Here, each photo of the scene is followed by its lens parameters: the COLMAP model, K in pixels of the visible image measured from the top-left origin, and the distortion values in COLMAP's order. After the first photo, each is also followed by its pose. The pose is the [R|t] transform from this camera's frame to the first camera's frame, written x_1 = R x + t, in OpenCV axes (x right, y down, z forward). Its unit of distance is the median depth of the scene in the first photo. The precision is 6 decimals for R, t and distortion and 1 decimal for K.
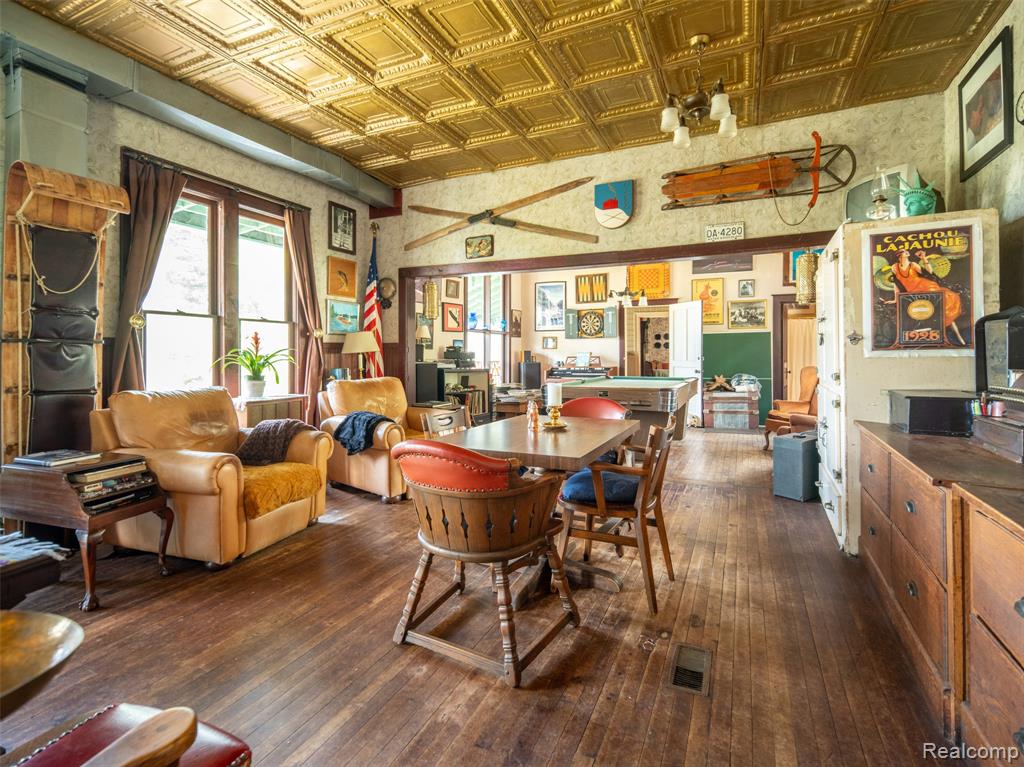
lens RADIAL K [[477.3, 0, 523.9], [0, 477.3, 353.1], [0, 0, 1]] dist [0.000805, -0.010852]
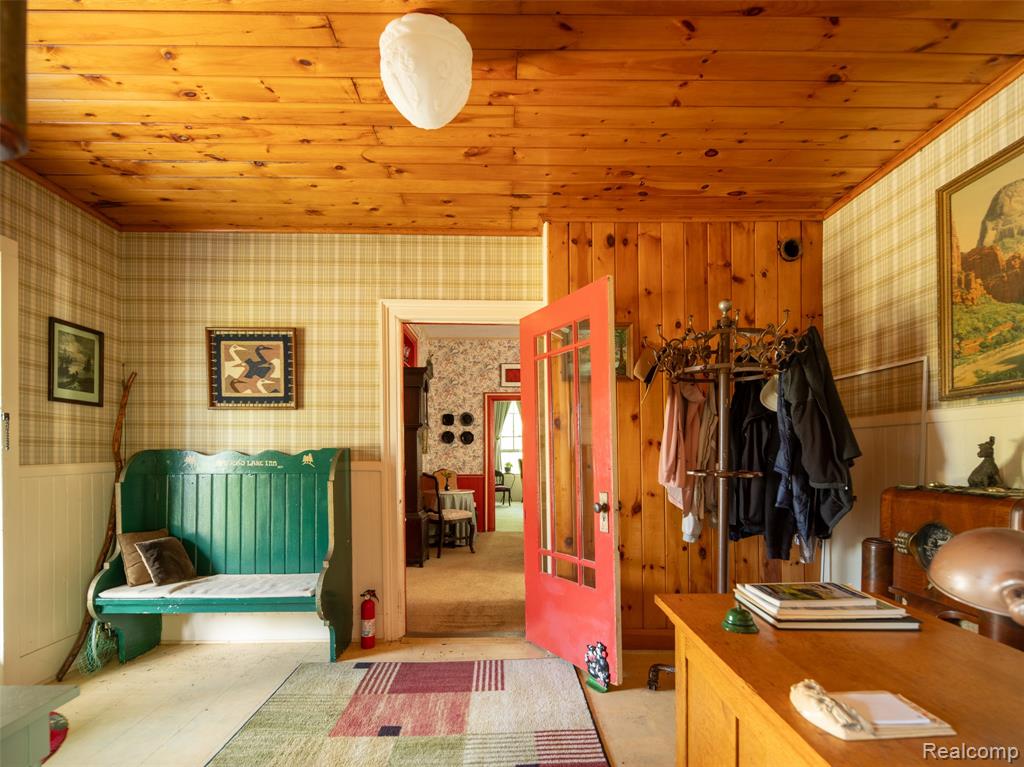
lens RADIAL K [[470.8, 0, 512.0], [0, 470.8, 383.5], [0, 0, 1]] dist [-0.039386, 0.000356]
pose [[0.907930, 0.059077, 0.414938, 0.326626], [0.003034, 0.989064, -0.147456, -0.000226], [-0.419111, 0.135138, 0.897821, 1.264671]]
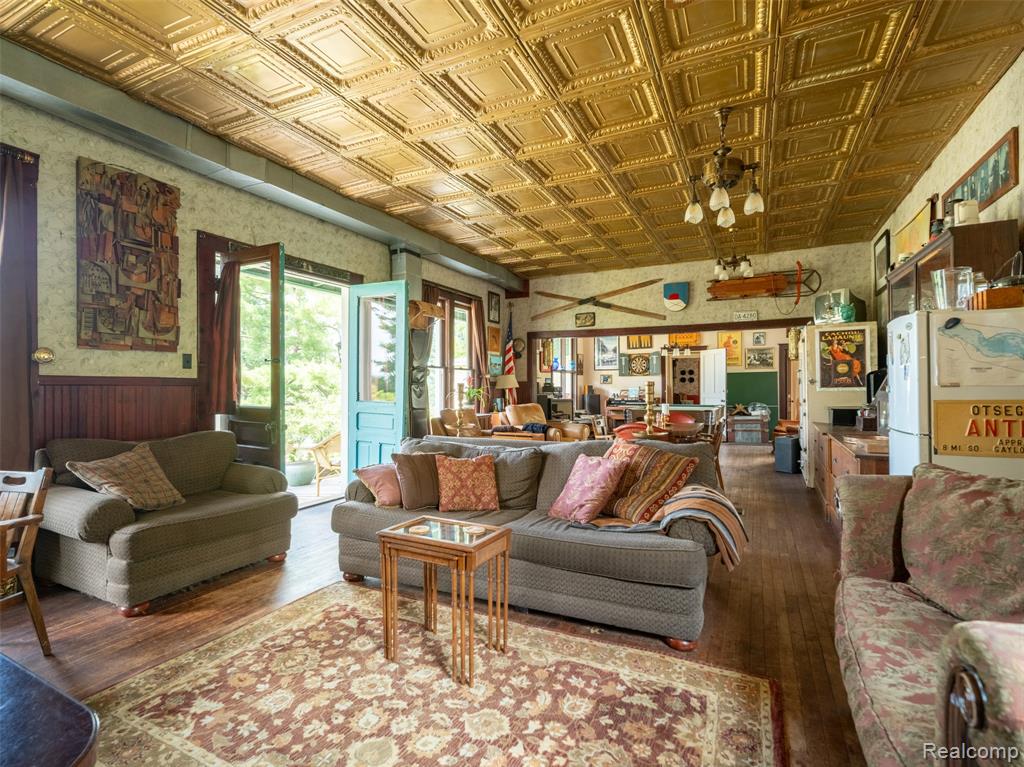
lens RADIAL K [[470.8, 0, 512.0], [0, 470.8, 383.5], [0, 0, 1]] dist [-0.039386, 0.000356]
pose [[0.998647, -0.001582, -0.051978, -0.185708], [0.001325, 0.999987, -0.004974, -0.005672], [0.051985, 0.004898, 0.998636, -0.398378]]
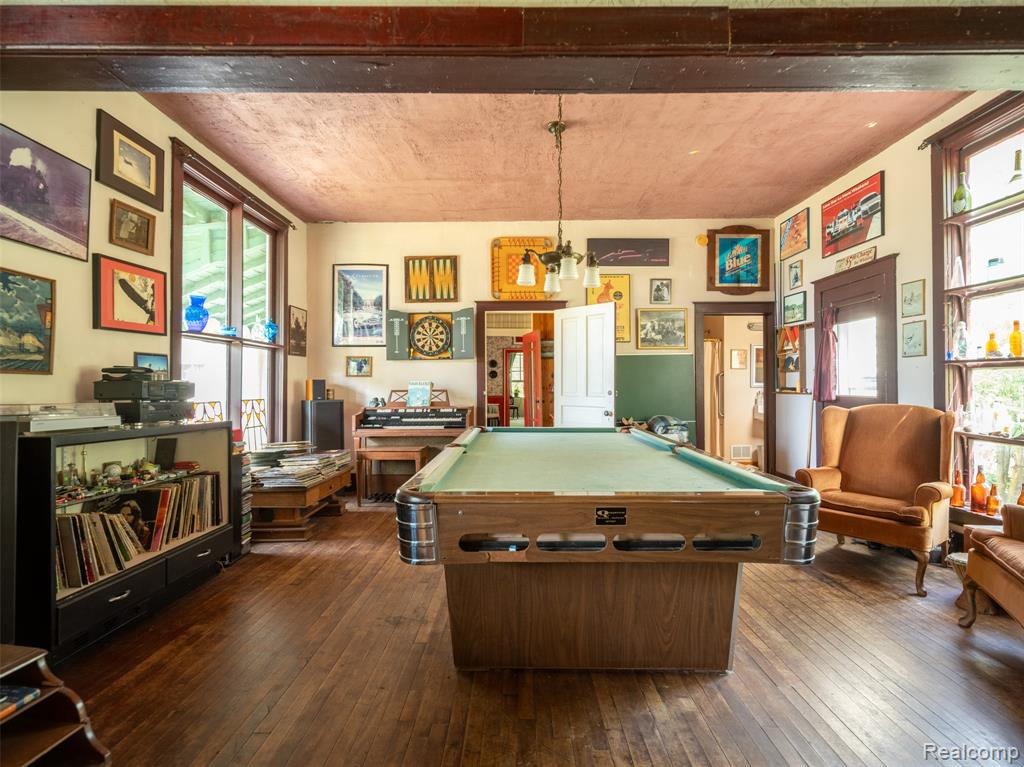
lens RADIAL K [[470.8, 0, 512.0], [0, 470.8, 383.5], [0, 0, 1]] dist [-0.039386, 0.000356]
pose [[0.914084, 0.000529, 0.405524, -0.010948], [-0.000645, 1.000000, 0.000149, -0.001201], [-0.405524, -0.000397, 0.914084, 0.538271]]
